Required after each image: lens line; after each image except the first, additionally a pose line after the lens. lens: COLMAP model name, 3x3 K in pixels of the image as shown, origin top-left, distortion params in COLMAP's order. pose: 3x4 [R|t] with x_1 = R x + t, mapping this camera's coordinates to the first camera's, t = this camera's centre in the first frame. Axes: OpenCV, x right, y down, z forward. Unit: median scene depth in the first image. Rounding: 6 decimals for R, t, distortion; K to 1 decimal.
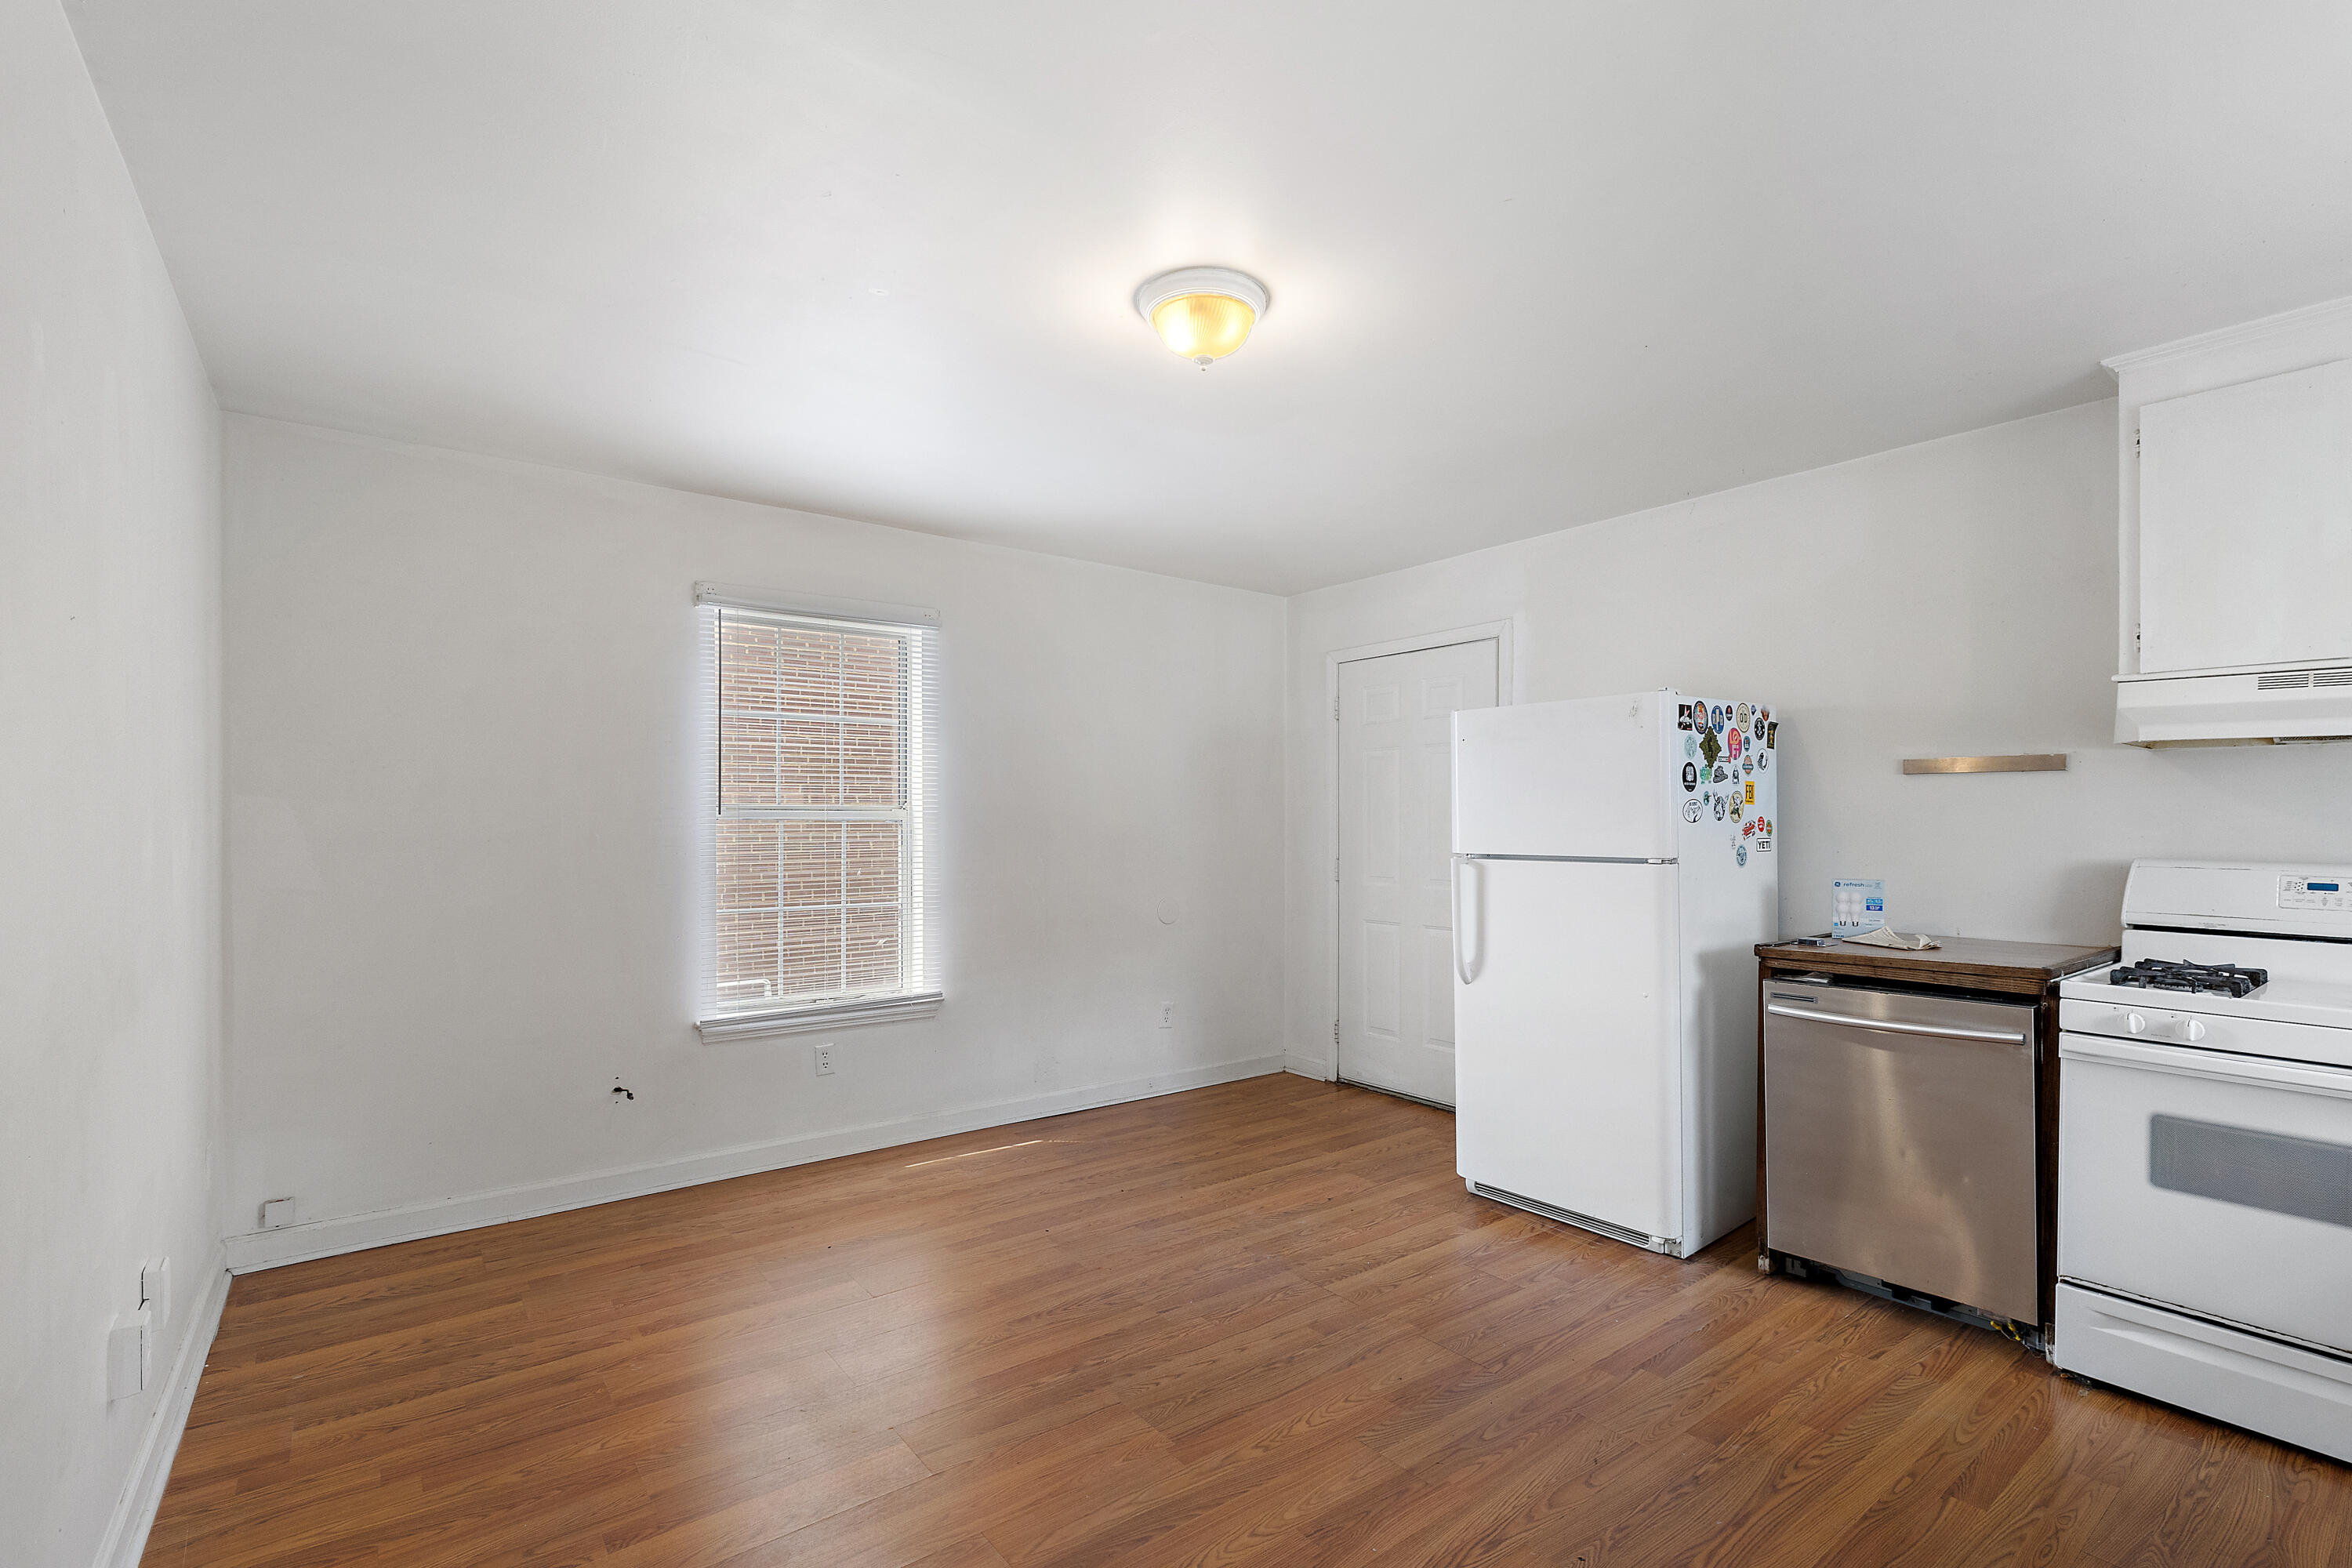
lens RADIAL K [[1067.6, 0, 1184.1], [0, 1067.6, 820.4], [0, 0, 1]] dist [-0.001324, 0.000162]
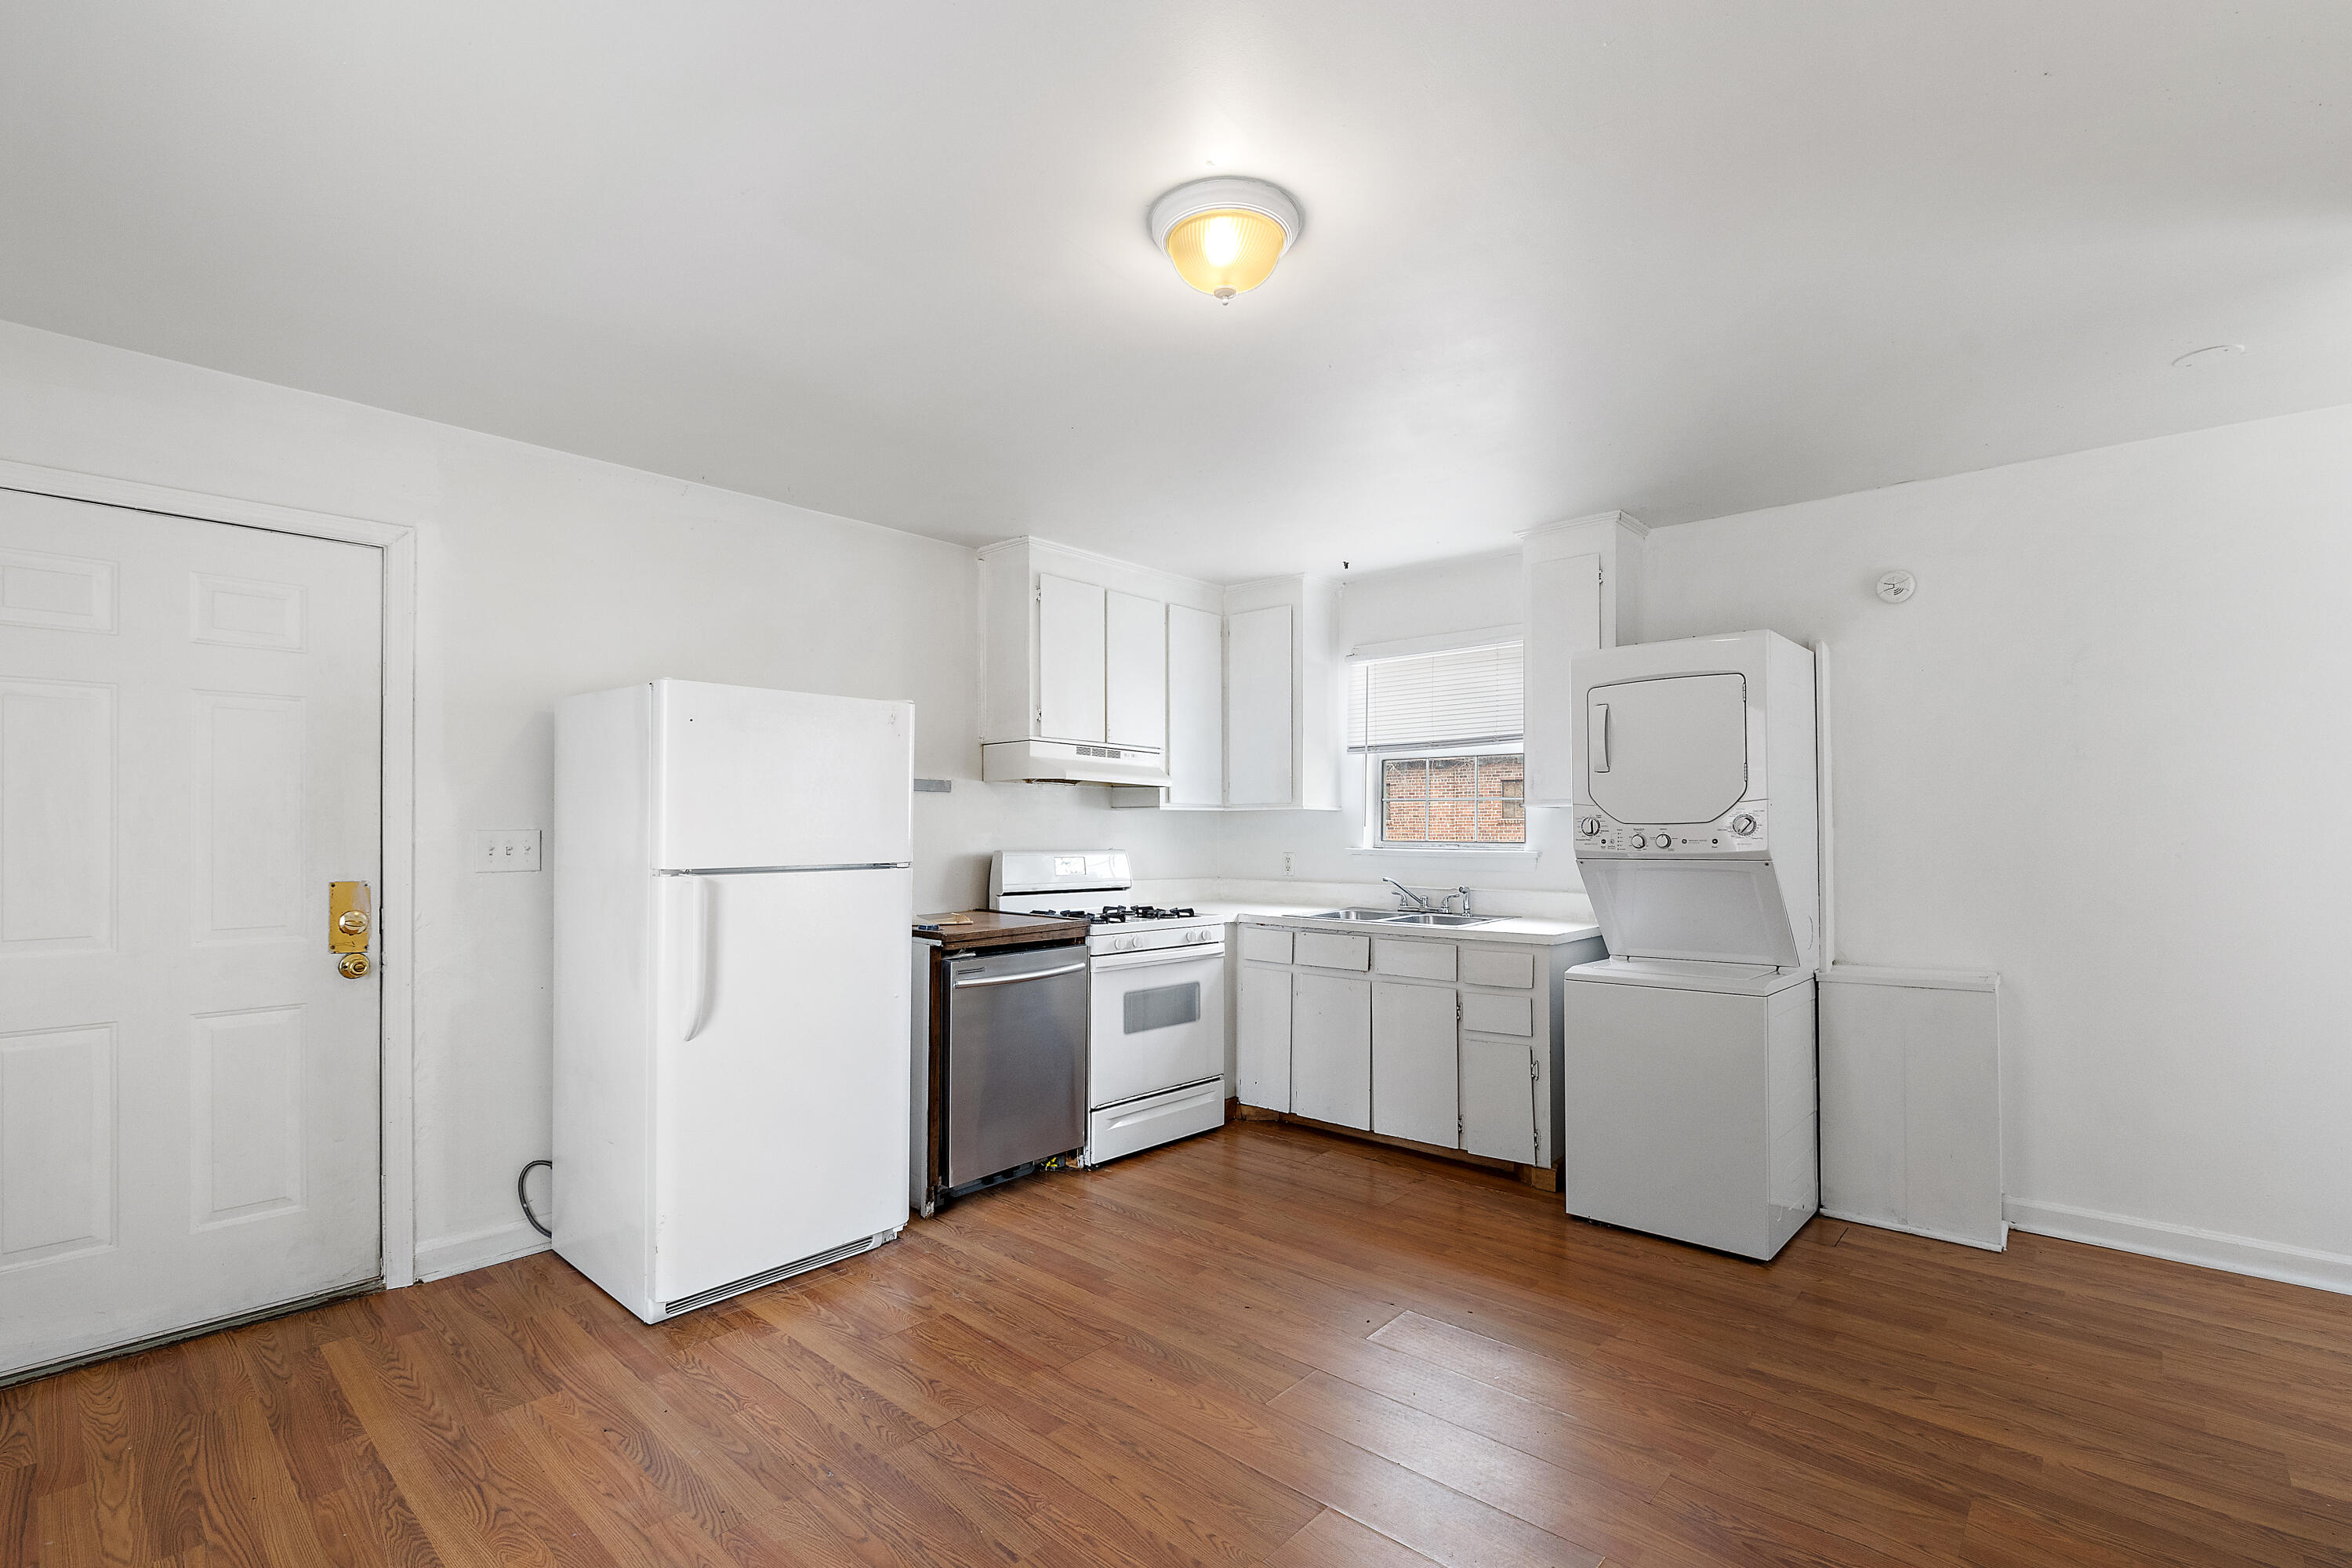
lens RADIAL K [[1067.6, 0, 1184.1], [0, 1067.6, 820.4], [0, 0, 1]] dist [-0.001324, 0.000162]
pose [[-0.175850, 0.006471, 0.984396, -0.651900], [-0.001281, 0.999976, -0.006802, 0.001193], [-0.984416, -0.002457, -0.175838, 0.937873]]
